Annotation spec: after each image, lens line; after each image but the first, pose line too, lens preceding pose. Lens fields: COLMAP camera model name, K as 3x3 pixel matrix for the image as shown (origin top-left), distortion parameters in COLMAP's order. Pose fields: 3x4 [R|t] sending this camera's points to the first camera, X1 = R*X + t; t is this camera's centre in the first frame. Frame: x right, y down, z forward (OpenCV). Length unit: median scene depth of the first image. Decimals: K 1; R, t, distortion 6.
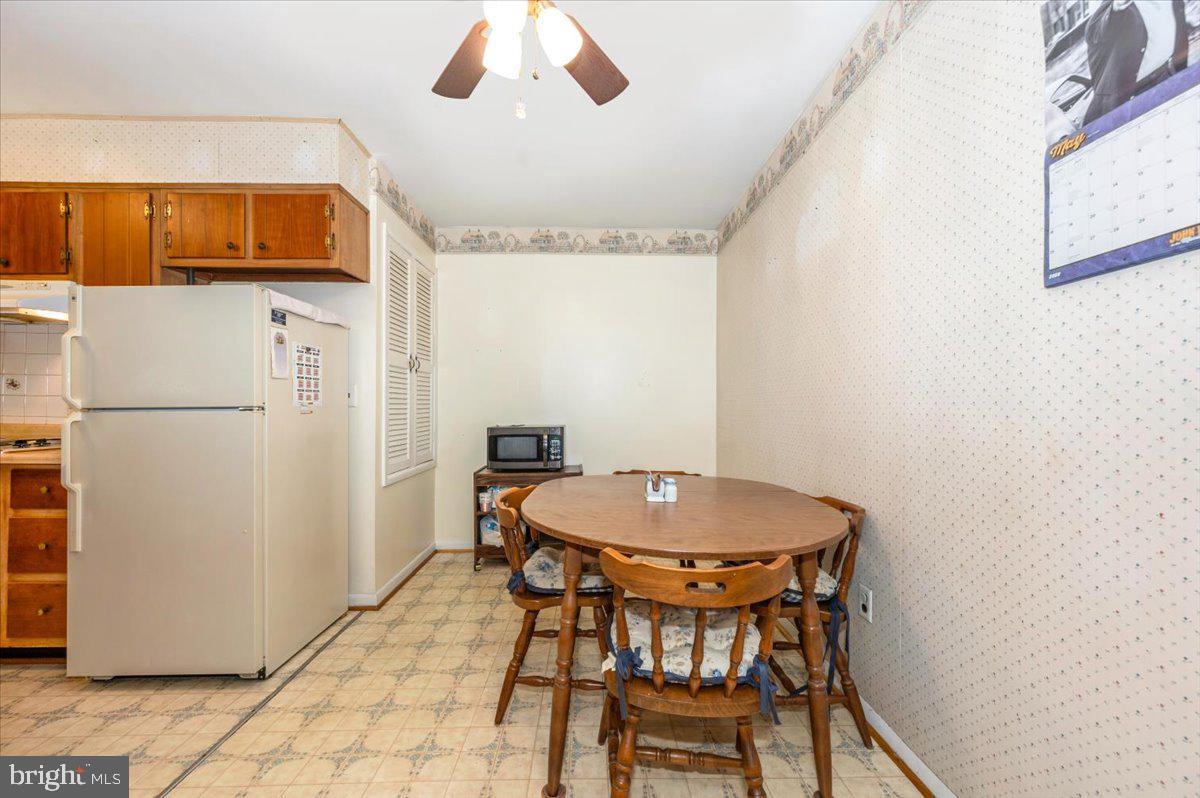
lens RADIAL K [[478.6, 0, 600.0], [0, 478.6, 399.0], [0, 0, 1]] dist [0.000805, 0.000154]
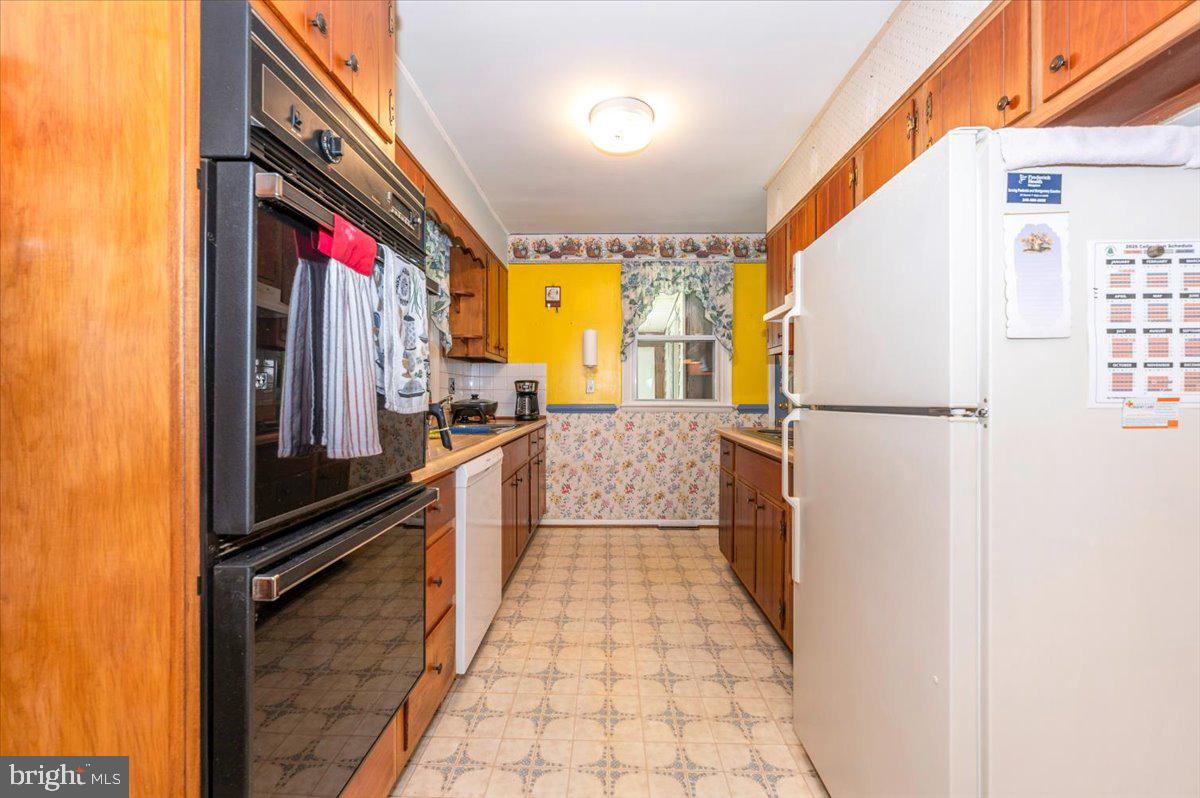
lens RADIAL K [[478.6, 0, 600.0], [0, 478.6, 399.0], [0, 0, 1]] dist [0.000805, 0.000154]
pose [[-0.033851, 0.005135, -0.999414, -0.224906], [0.014134, 0.999889, 0.004659, 0.000638], [0.999327, -0.013968, -0.033920, 0.573511]]
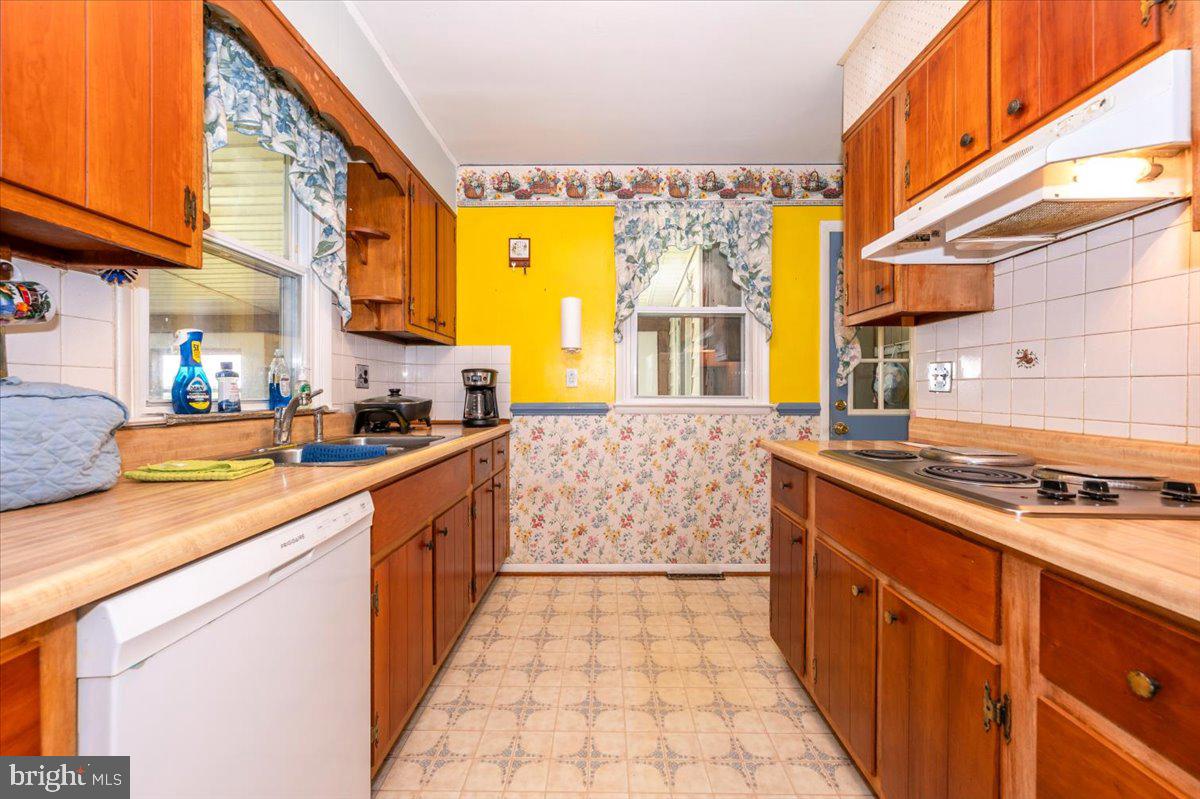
lens RADIAL K [[497.9, 0, 591.0], [0, 497.9, 398.9], [0, 0, 1]] dist [0.001095, 0.000063]
pose [[-0.020413, 0.012062, -0.999719, -0.691918], [0.014793, 0.999821, 0.011761, 0.002556], [0.999682, -0.014549, -0.020587, 0.555102]]
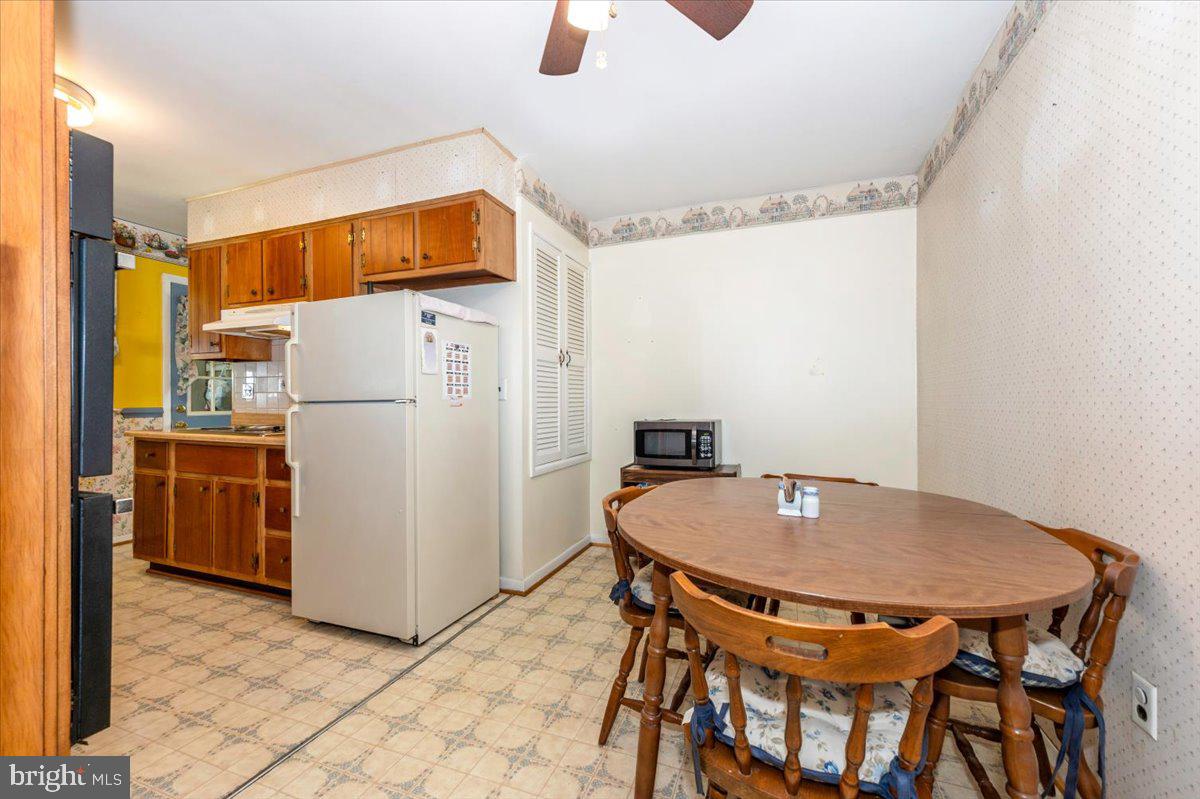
lens RADIAL K [[485.7, 0, 603.5], [0, 485.7, 396.3], [0, 0, 1]] dist [0.002657, 0.000362]
pose [[0.927019, -0.008018, -0.374929, 0.104091], [0.009633, 0.999951, 0.002433, 0.008297], [0.374891, -0.005867, 0.927050, 0.104231]]
